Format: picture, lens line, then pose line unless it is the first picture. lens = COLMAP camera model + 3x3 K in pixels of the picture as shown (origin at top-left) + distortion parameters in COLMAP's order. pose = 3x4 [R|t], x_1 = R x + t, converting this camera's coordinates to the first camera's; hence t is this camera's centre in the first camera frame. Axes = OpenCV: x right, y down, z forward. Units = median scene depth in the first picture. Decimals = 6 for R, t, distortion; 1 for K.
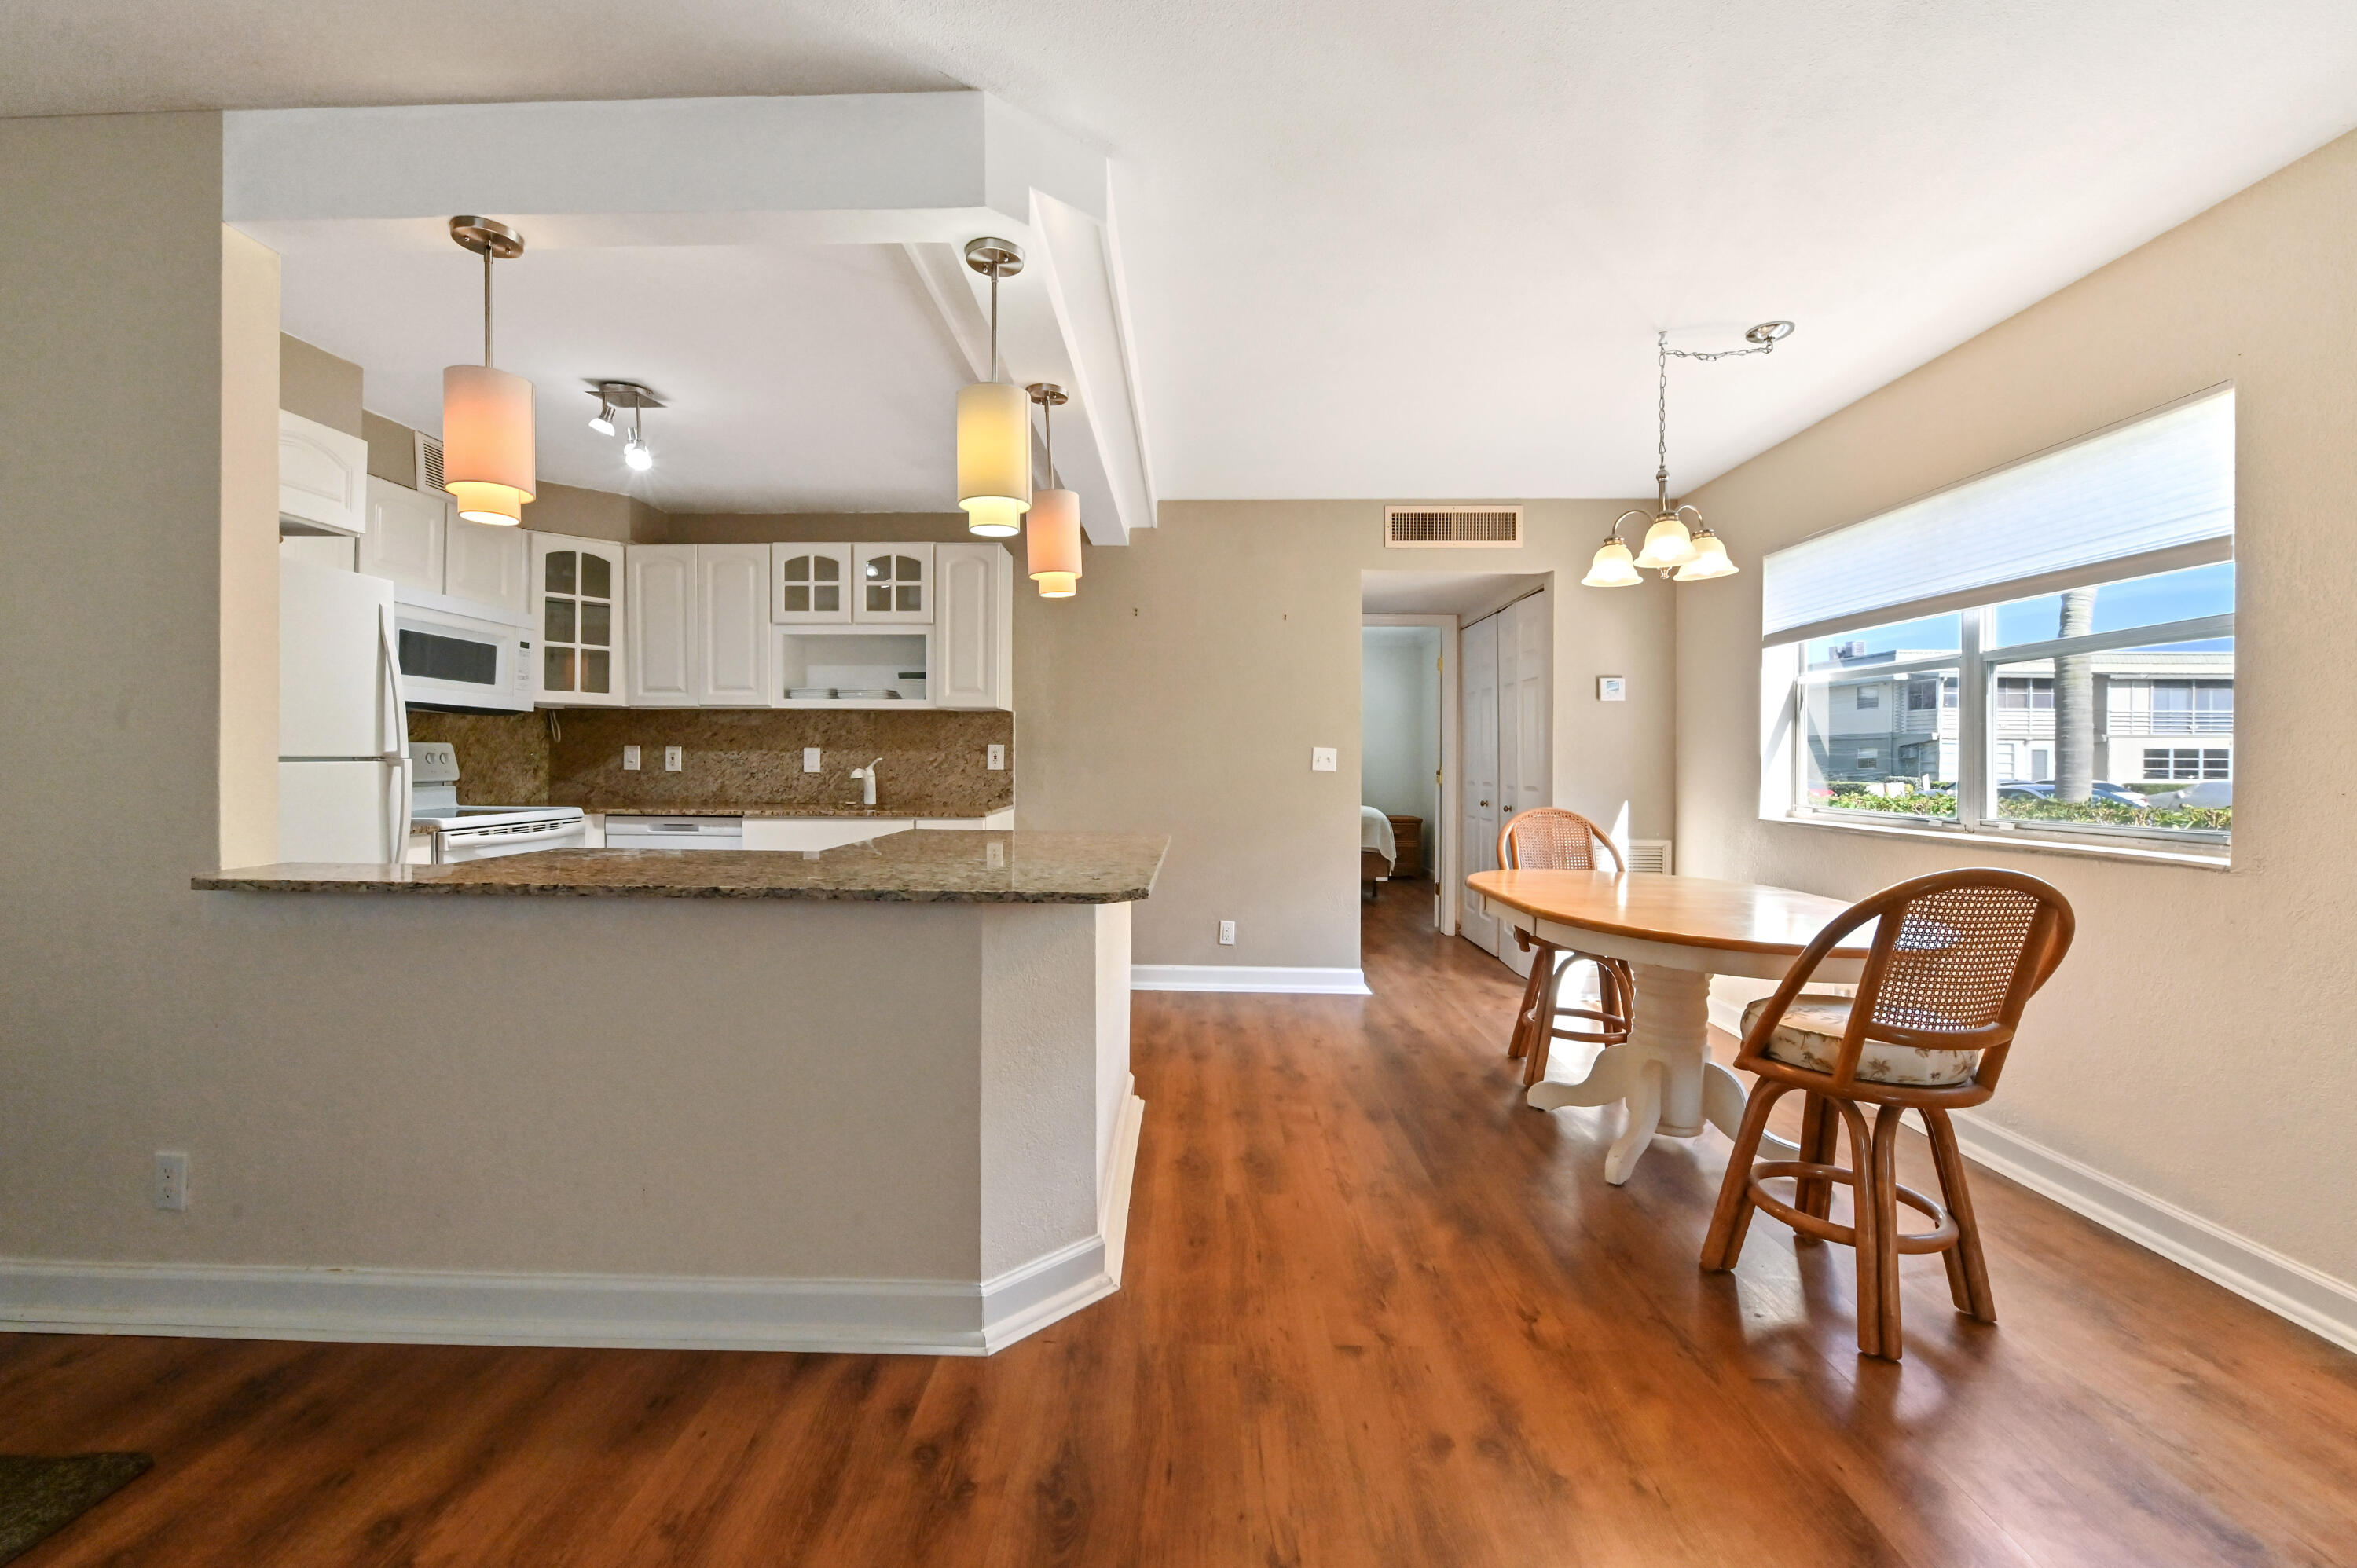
lens RADIAL K [[946.6, 0, 1193.5], [0, 946.6, 766.7], [0, 0, 1]] dist [-0.006884, -0.000498]
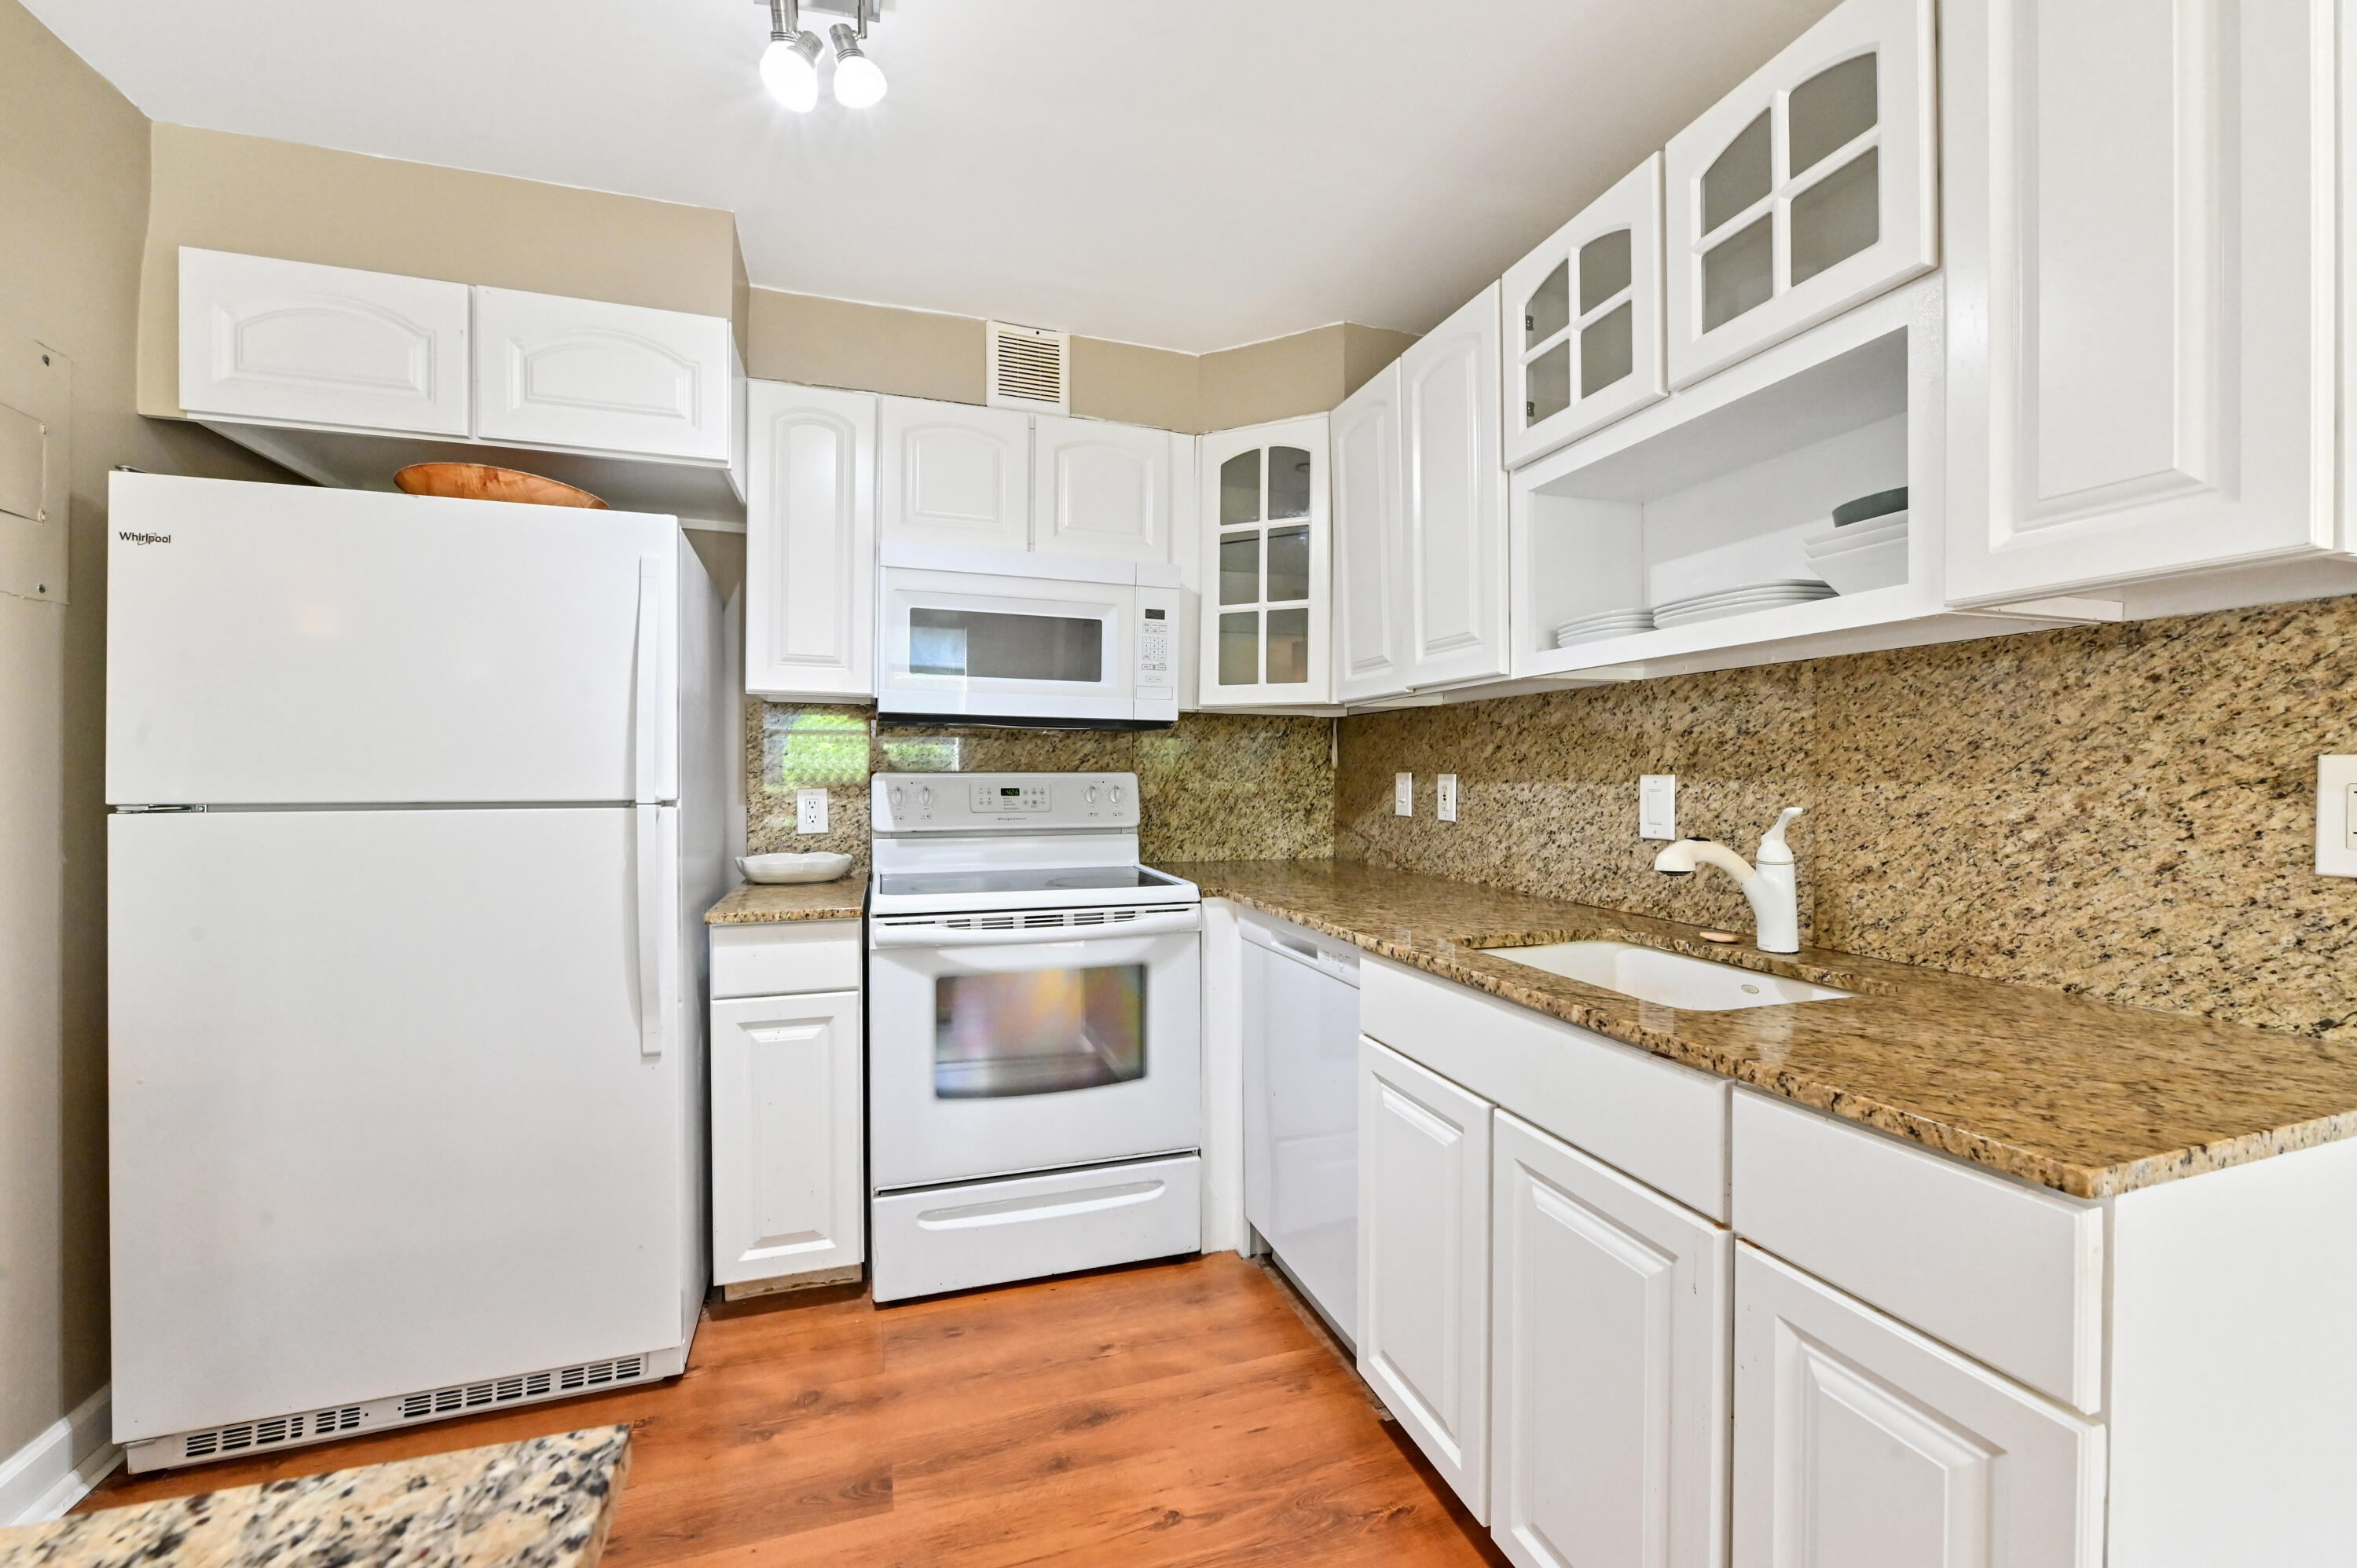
lens RADIAL K [[946.6, 0, 1155.8], [0, 946.6, 780.3], [0, 0, 1]] dist [-0.006884, -0.000498]
pose [[0.318213, -0.001629, -0.948018, -0.109402], [-0.007159, 0.999966, -0.004121, -0.015733], [0.947992, 0.008098, 0.318190, 0.731423]]
